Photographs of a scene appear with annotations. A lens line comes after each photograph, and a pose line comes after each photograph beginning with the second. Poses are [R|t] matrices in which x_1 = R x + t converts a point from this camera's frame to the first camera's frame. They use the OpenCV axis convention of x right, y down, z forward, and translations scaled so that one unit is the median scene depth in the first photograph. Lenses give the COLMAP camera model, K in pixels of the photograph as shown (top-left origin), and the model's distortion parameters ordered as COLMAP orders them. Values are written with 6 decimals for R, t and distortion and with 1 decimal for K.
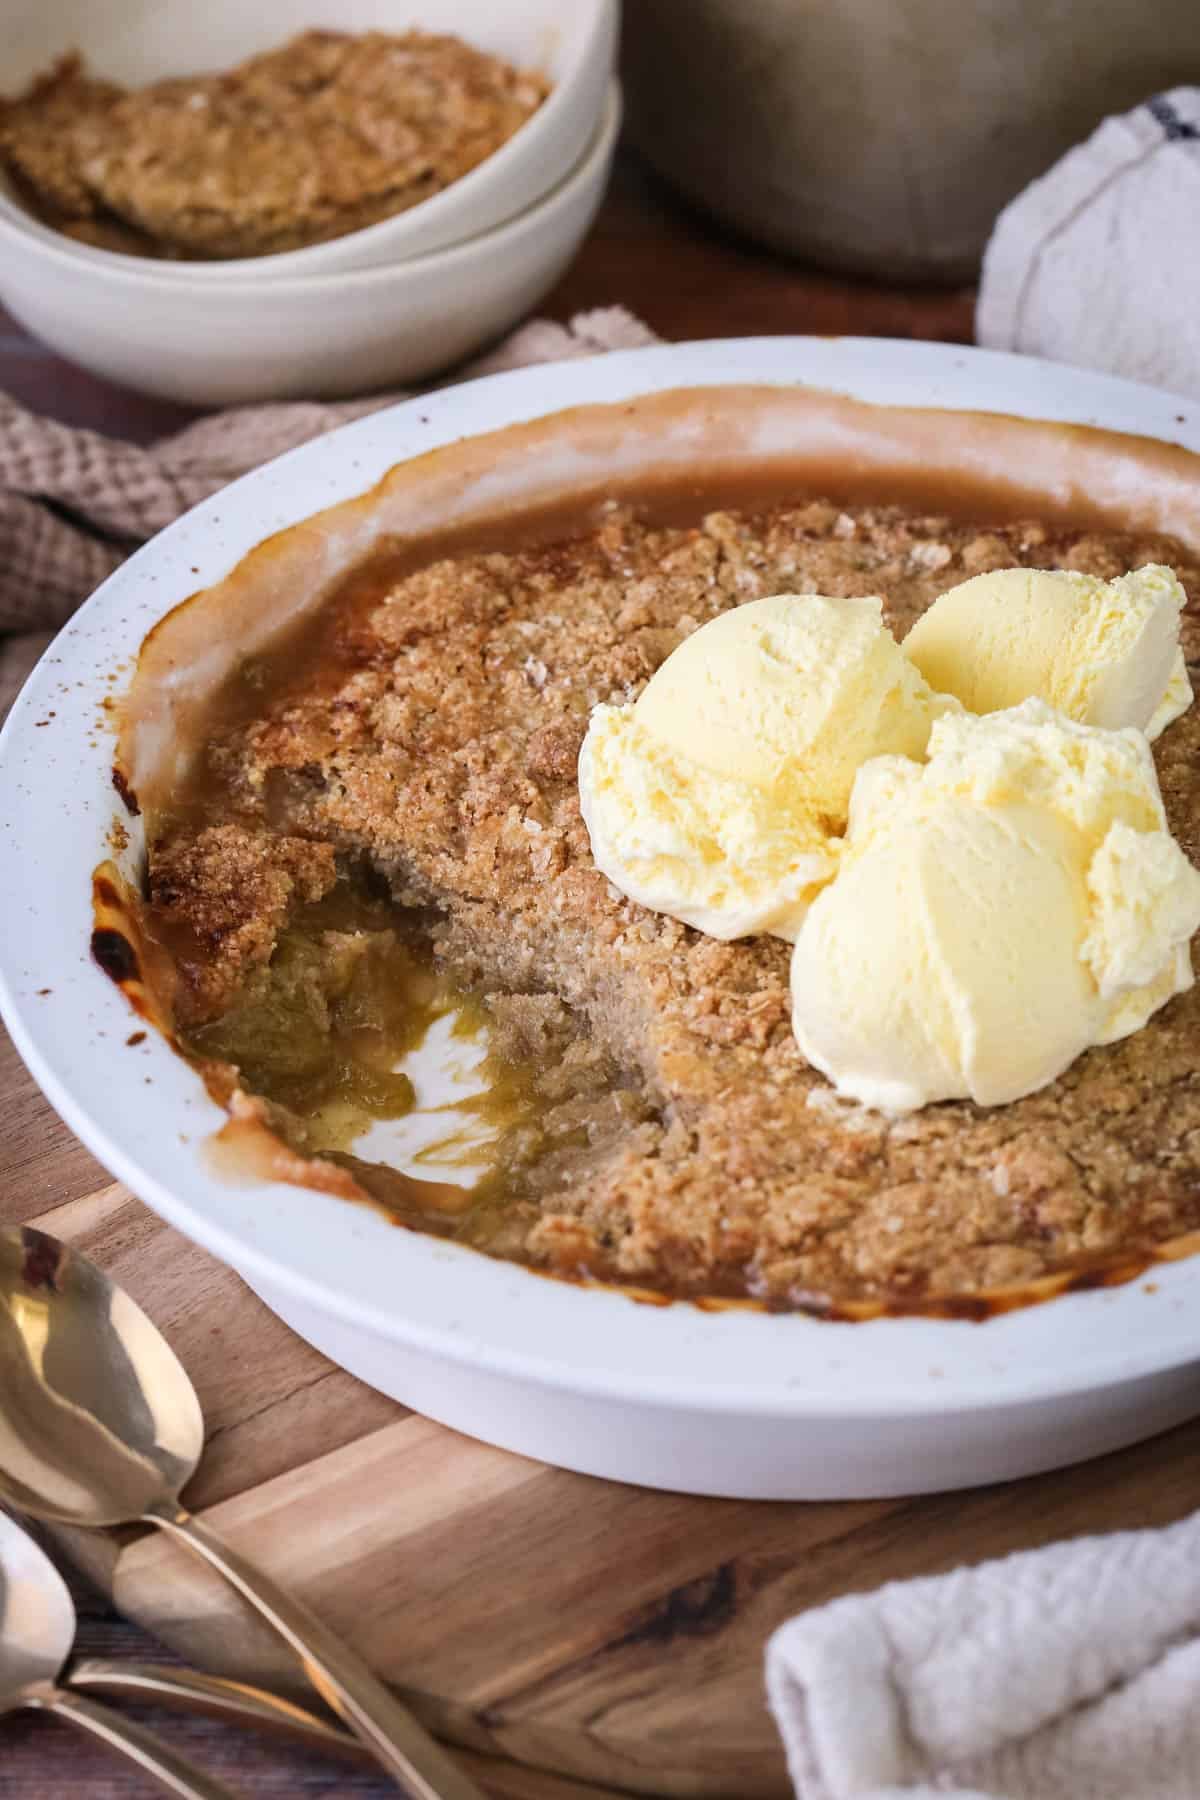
lens RADIAL K [[7136.6, 0, 561.5], [0, 7136.6, 1004.8], [0, 0, 1]] dist [1.229749, -37.133064]
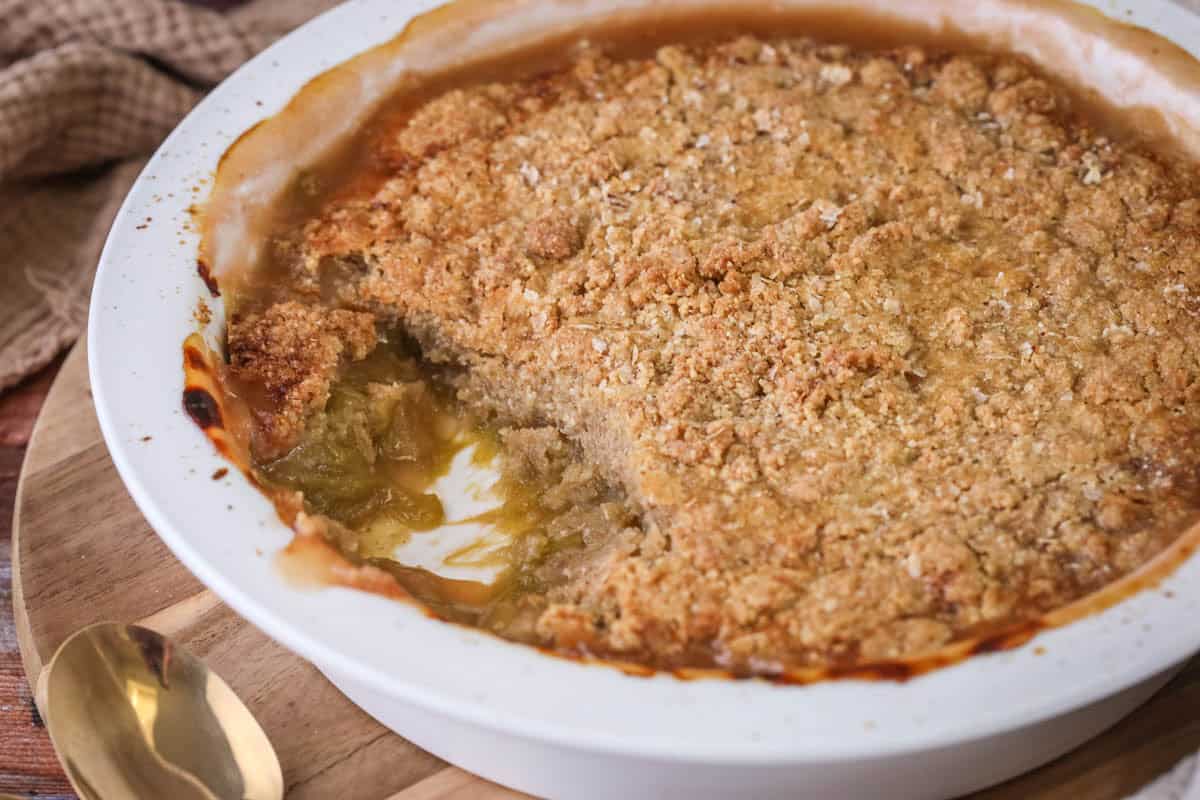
lens RADIAL K [[4847.9, 0, 600.0], [0, 4847.9, 400.0], [0, 0, 1]] dist [1.060646, -32.000051]
pose [[0.999477, -0.030737, 0.010014, -0.000998], [0.030794, 0.999510, -0.005610, -0.001292], [-0.009836, 0.005916, 0.999934, 0.140720]]
